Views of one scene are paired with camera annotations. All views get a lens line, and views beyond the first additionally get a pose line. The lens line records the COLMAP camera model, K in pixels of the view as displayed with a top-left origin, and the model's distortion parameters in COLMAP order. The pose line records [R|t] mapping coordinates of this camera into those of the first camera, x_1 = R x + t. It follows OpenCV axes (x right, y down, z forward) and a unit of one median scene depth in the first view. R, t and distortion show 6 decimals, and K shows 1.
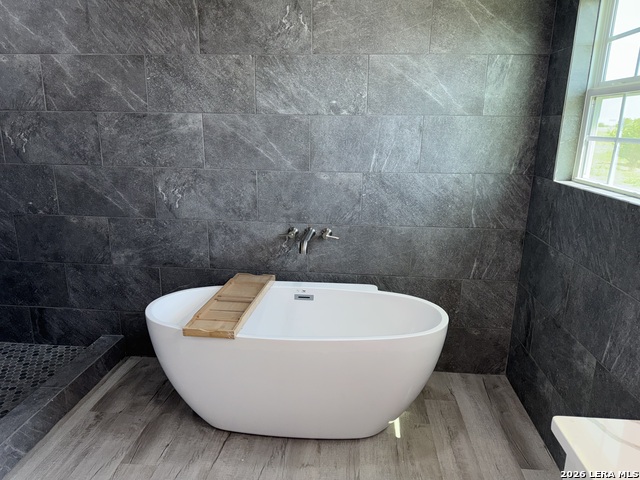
lens RADIAL K [[453.9, 0, 320.4], [0, 453.9, 240.3], [0, 0, 1]] dist [0.039725, -0.035150]
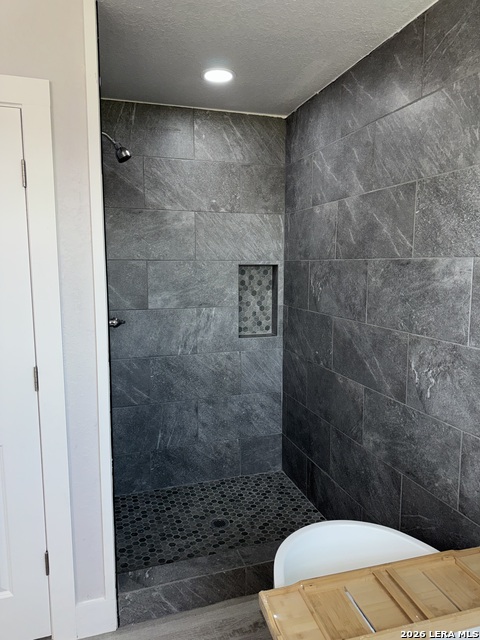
lens RADIAL K [[453.9, 0, 239.9], [0, 453.9, 317.1], [0, 0, 1]] dist [0.039725, -0.035150]
pose [[0.408966, 0.099230, -0.907139, 0.168181], [-0.229837, 0.973225, 0.002841, -0.128301], [0.883132, 0.207332, 0.420822, 0.473004]]
